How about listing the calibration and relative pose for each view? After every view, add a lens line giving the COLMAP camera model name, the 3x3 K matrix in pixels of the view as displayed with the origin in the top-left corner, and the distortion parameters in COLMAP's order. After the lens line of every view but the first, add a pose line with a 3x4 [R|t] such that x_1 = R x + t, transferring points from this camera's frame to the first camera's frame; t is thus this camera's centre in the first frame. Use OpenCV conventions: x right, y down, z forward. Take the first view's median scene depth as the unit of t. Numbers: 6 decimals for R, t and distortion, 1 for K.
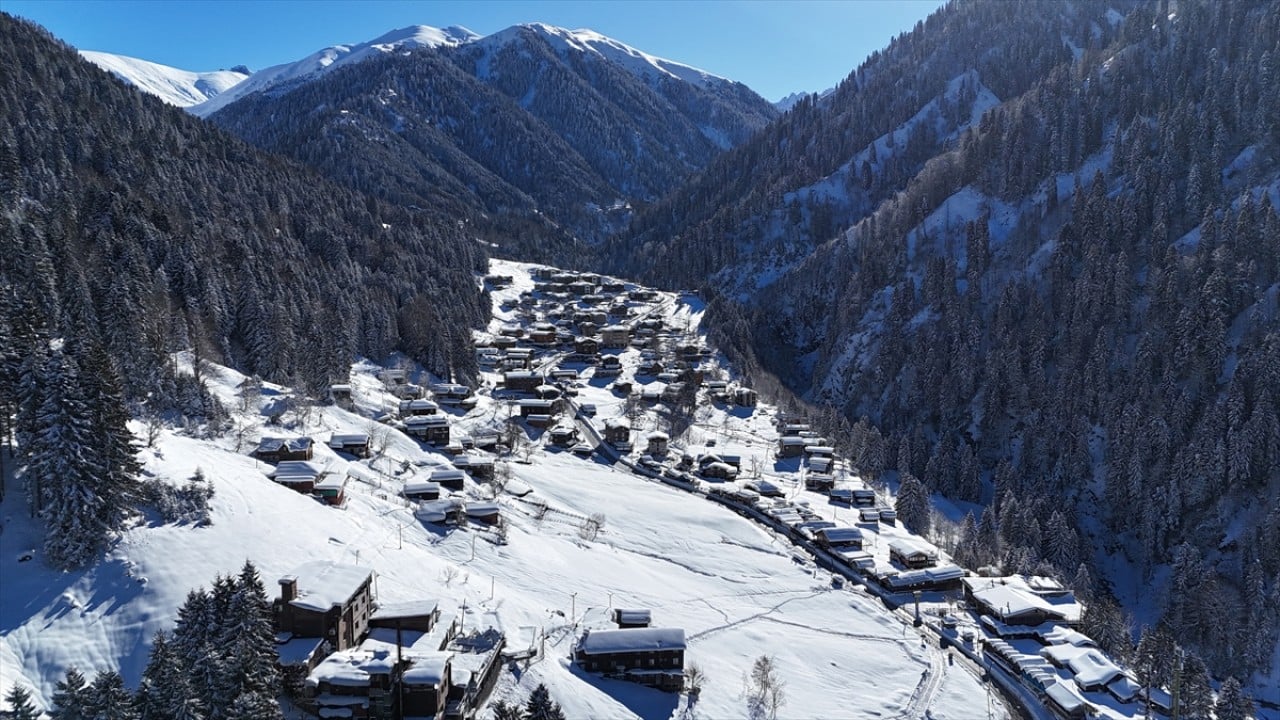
lens RADIAL K [[1034.0, 0, 640.3], [0, 1034.0, 330.1], [0, 0, 1]] dist [0.125425, -0.180624]
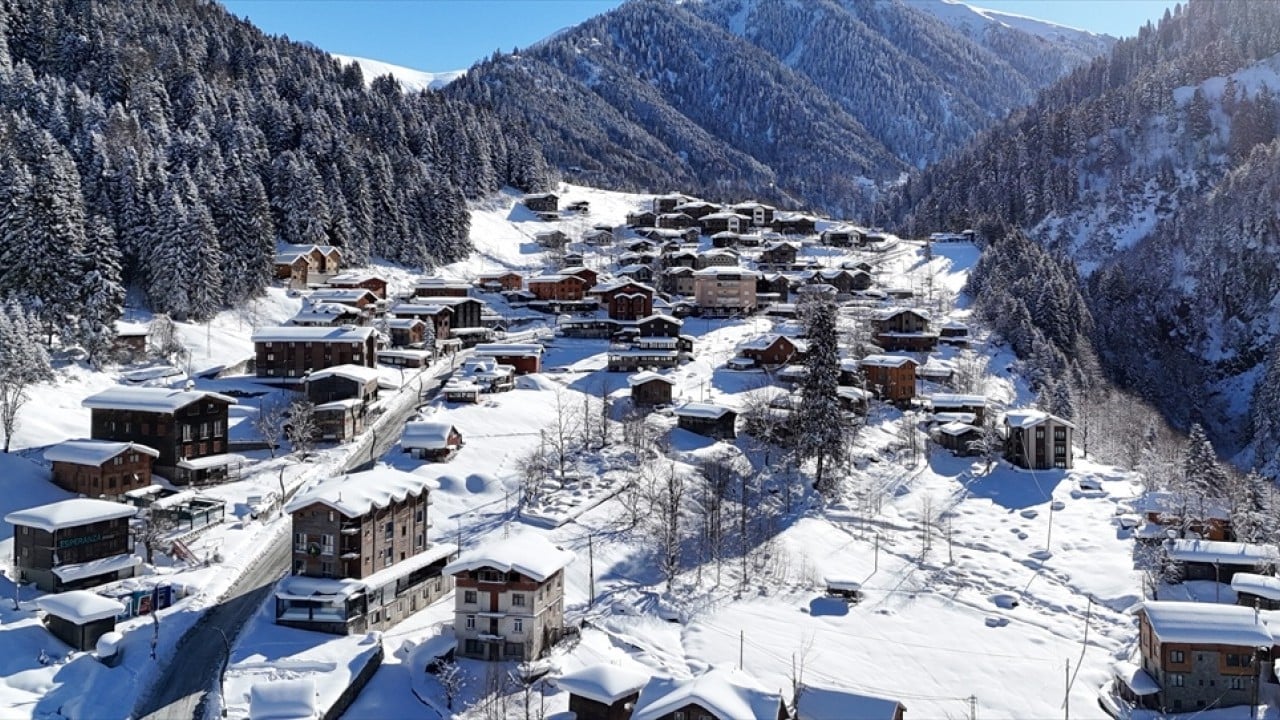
lens RADIAL K [[1102.9, 0, 670.2], [0, 1102.9, 293.0], [0, 0, 1]] dist [0.070641, -0.142002]
pose [[0.956837, -0.000252, -0.290625, 0.060966], [-0.029396, 0.994787, -0.097643, 0.037066], [0.289135, 0.101972, 0.951842, 0.420051]]
